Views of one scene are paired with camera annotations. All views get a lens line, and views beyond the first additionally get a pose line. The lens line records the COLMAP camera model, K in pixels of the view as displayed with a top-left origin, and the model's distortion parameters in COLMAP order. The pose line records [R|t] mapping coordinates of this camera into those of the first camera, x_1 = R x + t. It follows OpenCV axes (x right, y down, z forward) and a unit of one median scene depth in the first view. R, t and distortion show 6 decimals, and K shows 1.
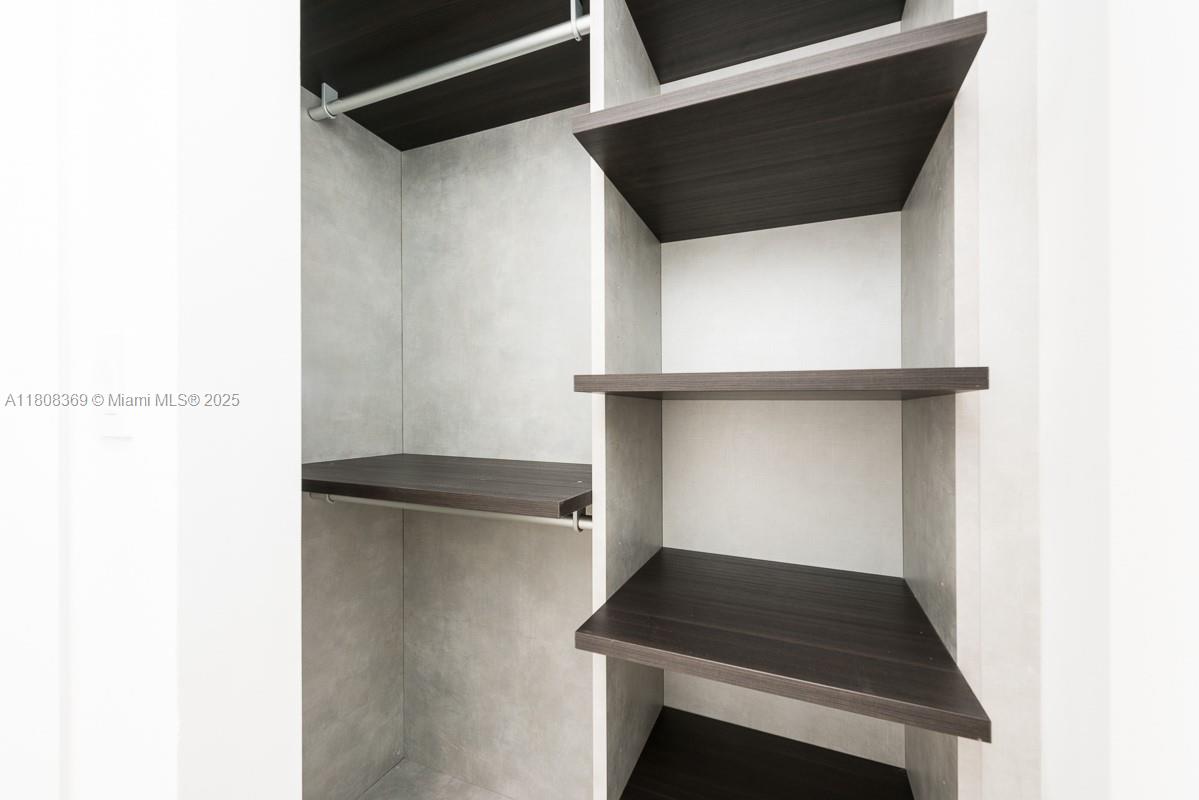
lens RADIAL K [[472.9, 0, 605.2], [0, 472.9, 405.4], [0, 0, 1]] dist [0.023529, -0.008939]
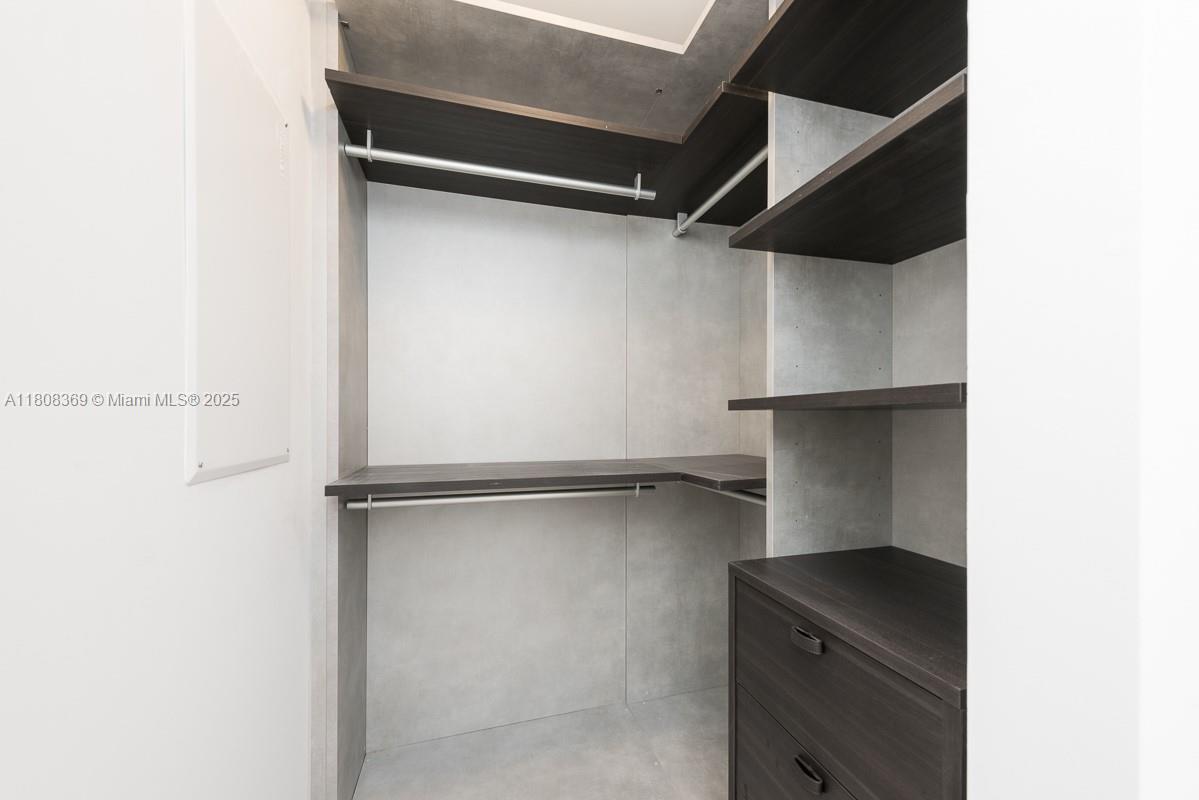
lens RADIAL K [[472.9, 0, 605.2], [0, 472.9, 405.4], [0, 0, 1]] dist [0.023529, -0.008939]
pose [[0.625950, -0.039377, -0.778868, 0.786304], [0.026280, 0.999222, -0.029397, -0.008457], [0.779420, -0.002068, 0.626498, -0.278487]]
